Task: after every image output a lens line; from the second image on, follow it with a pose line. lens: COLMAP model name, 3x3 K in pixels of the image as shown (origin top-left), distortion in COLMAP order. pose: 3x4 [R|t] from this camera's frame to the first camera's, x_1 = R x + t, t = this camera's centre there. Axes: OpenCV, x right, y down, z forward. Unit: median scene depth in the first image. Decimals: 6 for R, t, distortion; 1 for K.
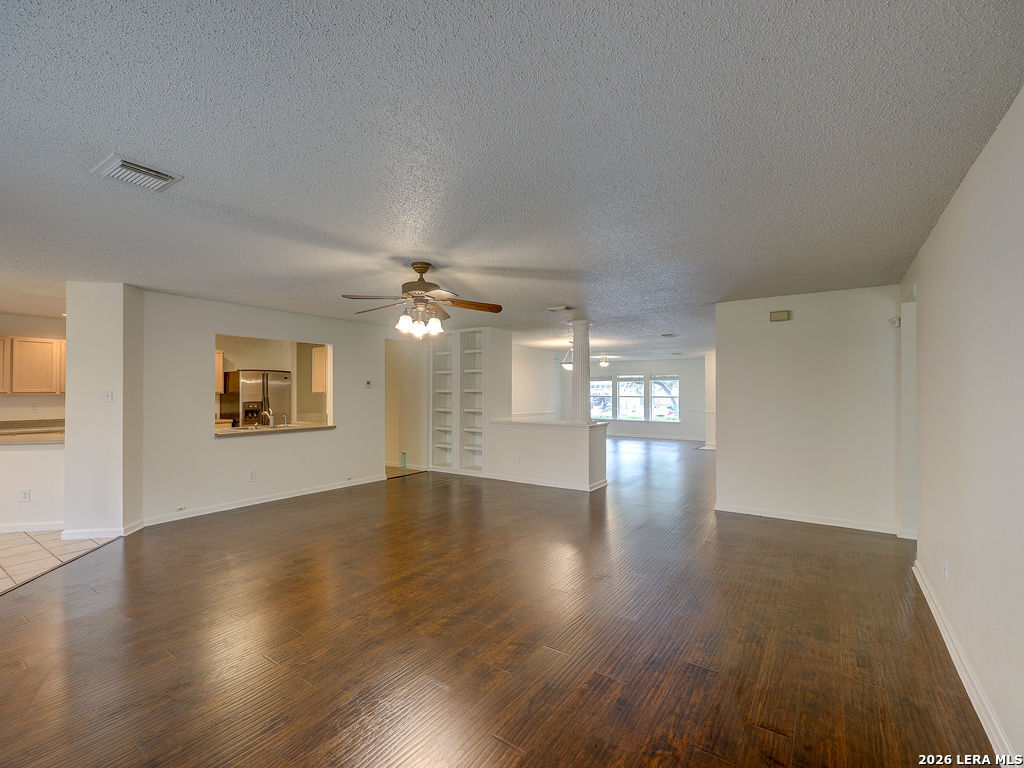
lens RADIAL K [[464.7, 0, 512.1], [0, 464.7, 390.8], [0, 0, 1]] dist [0.002193, 0.000030]
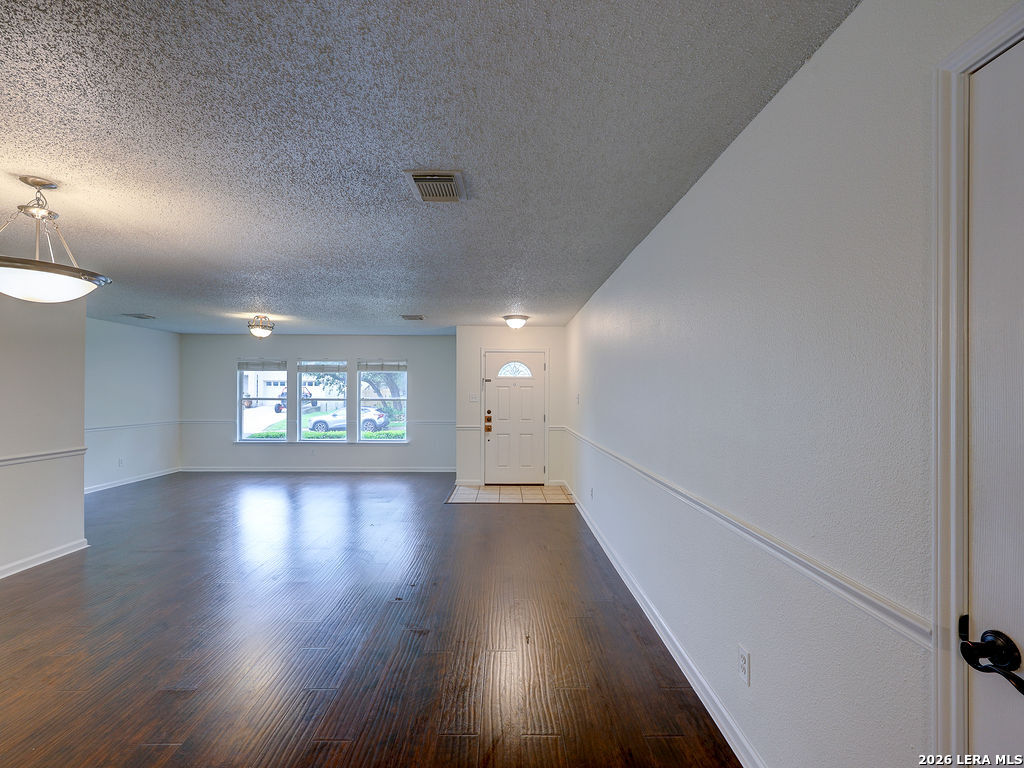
lens RADIAL K [[464.7, 0, 512.1], [0, 464.7, 390.8], [0, 0, 1]] dist [0.002193, 0.000030]
pose [[0.816307, 0.002033, 0.577615, 0.121497], [-0.002805, 0.999996, 0.000445, 0.001173], [-0.577612, -0.001983, 0.816309, 0.423750]]
